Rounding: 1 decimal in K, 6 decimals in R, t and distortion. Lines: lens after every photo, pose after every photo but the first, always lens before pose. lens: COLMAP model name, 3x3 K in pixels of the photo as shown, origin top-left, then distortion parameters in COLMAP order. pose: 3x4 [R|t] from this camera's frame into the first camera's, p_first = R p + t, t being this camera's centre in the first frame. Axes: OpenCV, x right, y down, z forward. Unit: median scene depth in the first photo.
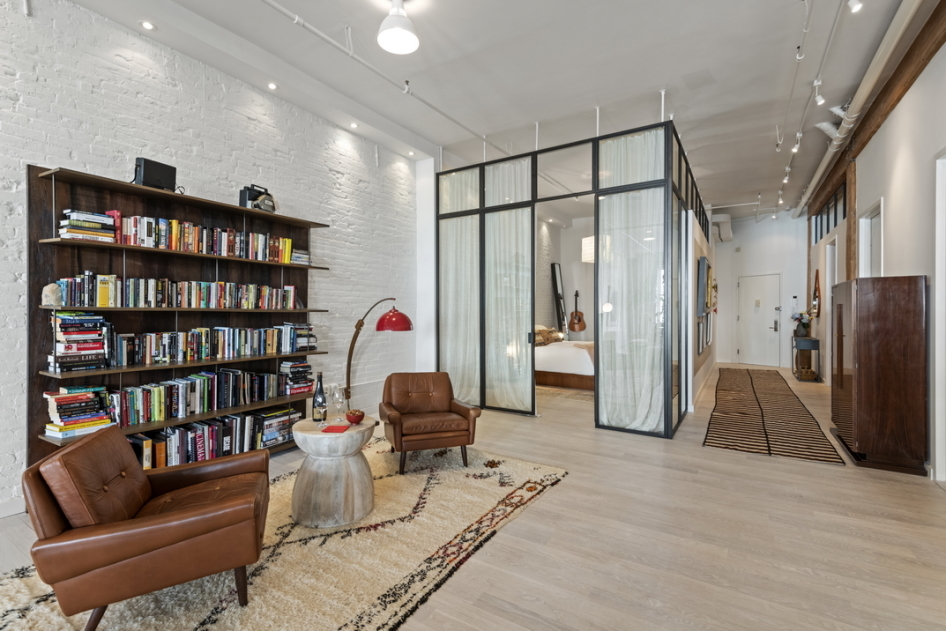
lens RADIAL K [[427.7, 0, 473.0], [0, 427.7, 315.5], [0, 0, 1]] dist [0.062144, -0.032527]
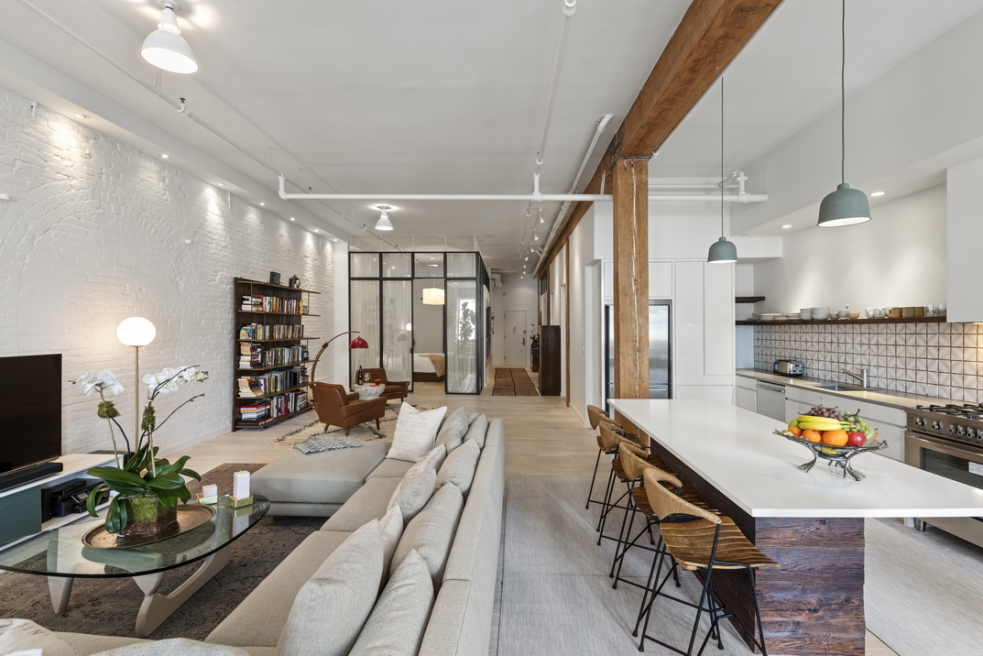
lens RADIAL K [[482.4, 0, 491.5], [0, 482.4, 328.0], [0, 0, 1]] dist [-0.000002, 0.000017]
pose [[0.868573, 0.003167, 0.495551, -0.605669], [-0.002014, 0.999994, -0.002861, -0.043131], [-0.495557, 0.001487, 0.868574, -0.999641]]
